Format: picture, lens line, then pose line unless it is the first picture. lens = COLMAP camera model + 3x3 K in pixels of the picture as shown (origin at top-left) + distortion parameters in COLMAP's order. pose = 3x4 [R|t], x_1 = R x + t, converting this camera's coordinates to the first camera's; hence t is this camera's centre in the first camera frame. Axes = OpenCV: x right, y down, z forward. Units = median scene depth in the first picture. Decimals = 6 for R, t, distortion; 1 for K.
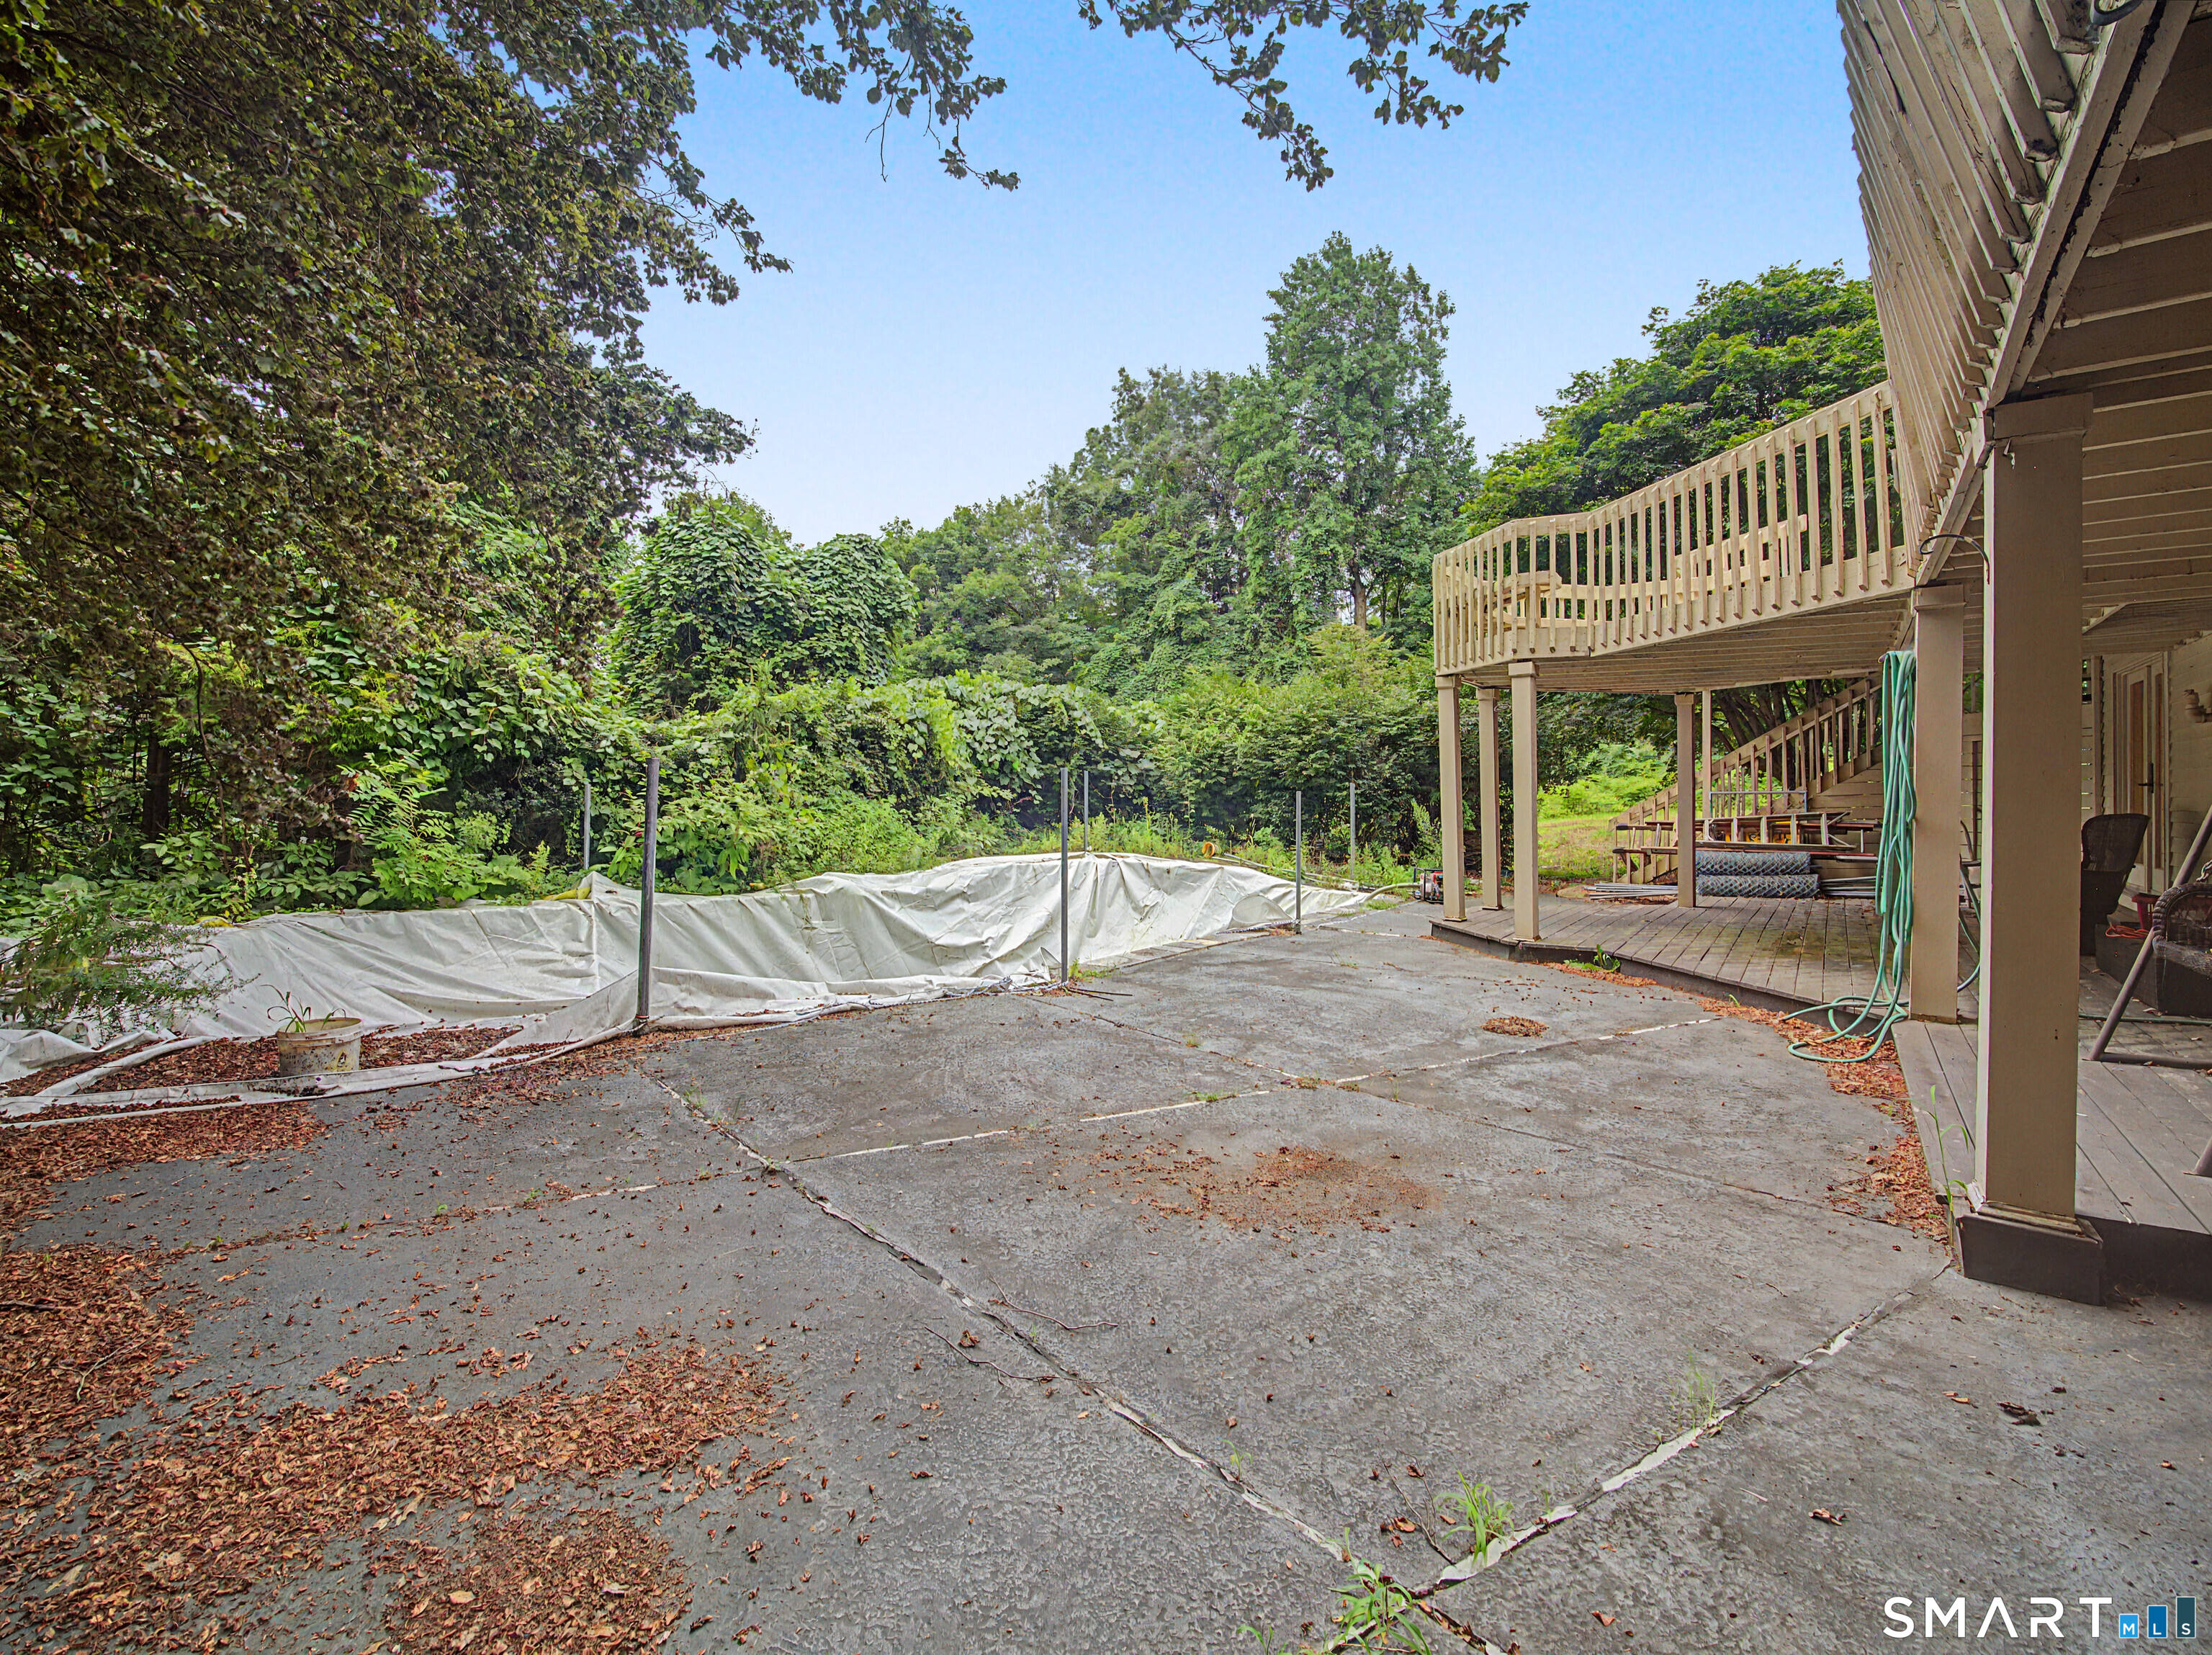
lens RADIAL K [[1025.6, 0, 1096.9], [0, 1025.6, 774.7], [0, 0, 1]] dist [-0.001379, -0.000396]
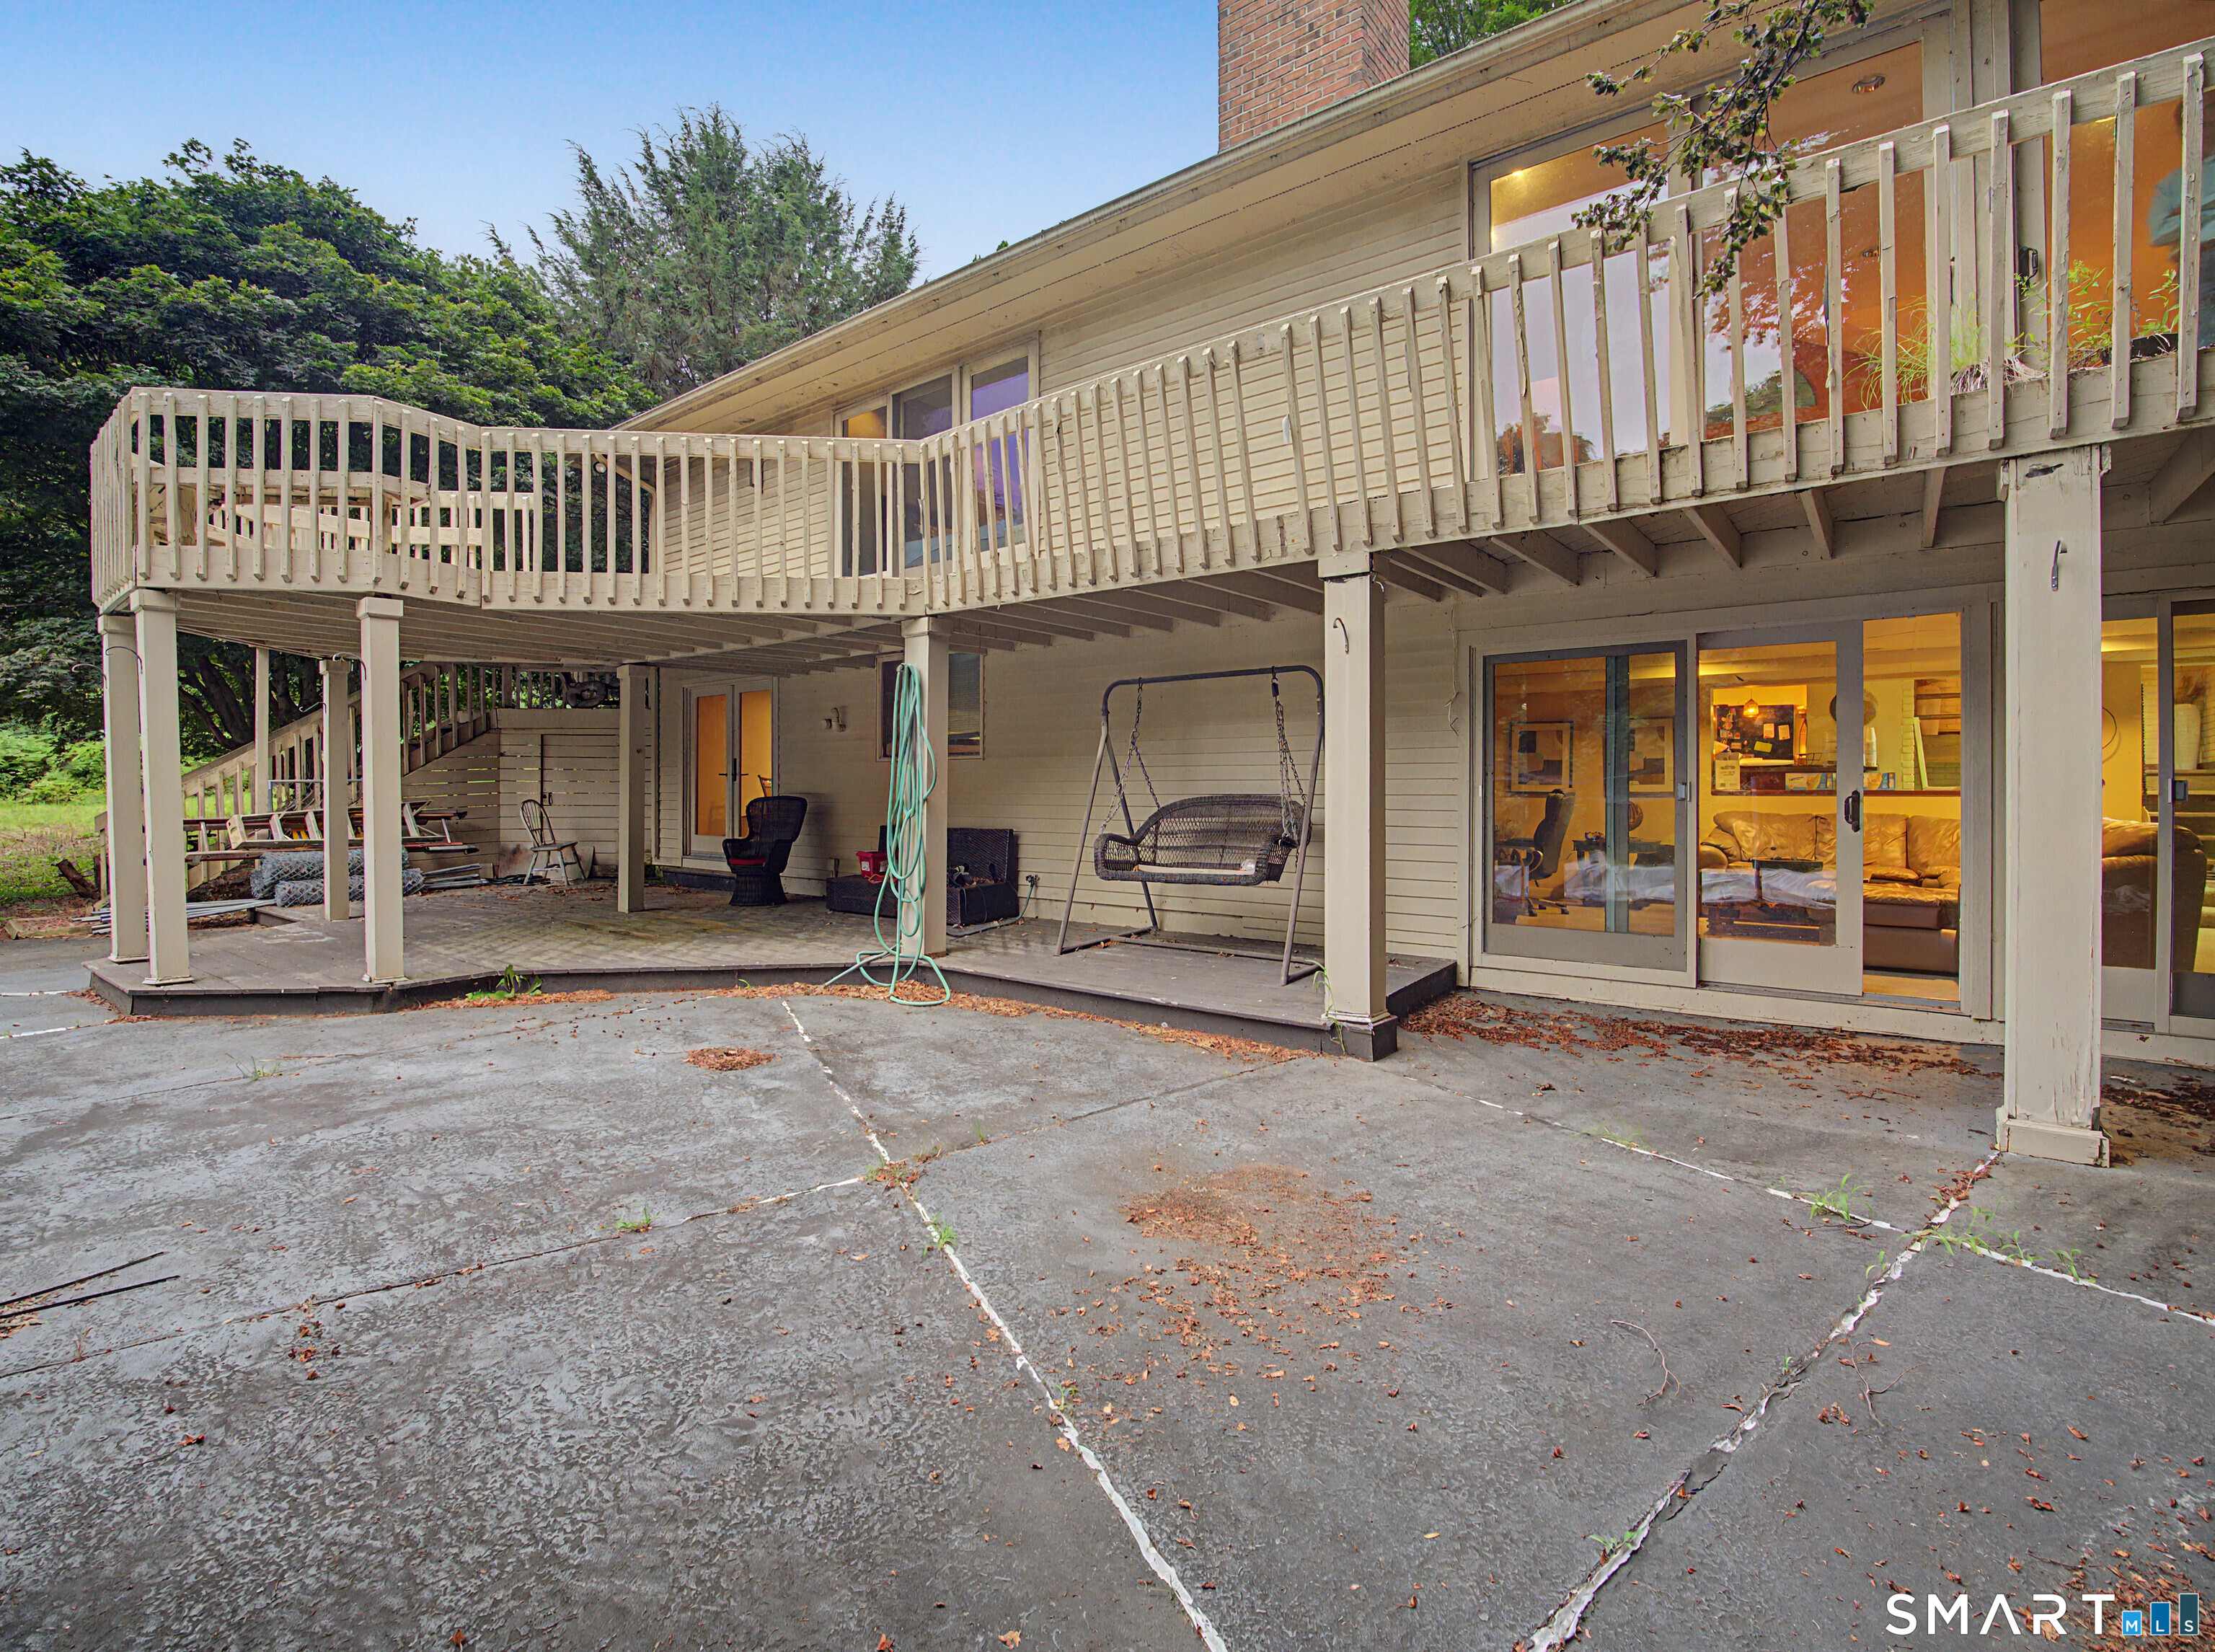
lens RADIAL K [[1022.3, 0, 1100.9], [0, 1022.3, 815.5], [0, 0, 1]] dist [-0.017775, -0.000944]
pose [[0.035176, -0.031921, 0.998871, -0.241900], [-0.017321, 0.999320, 0.032546, 0.009159], [-0.999231, -0.018447, 0.034599, 0.402255]]
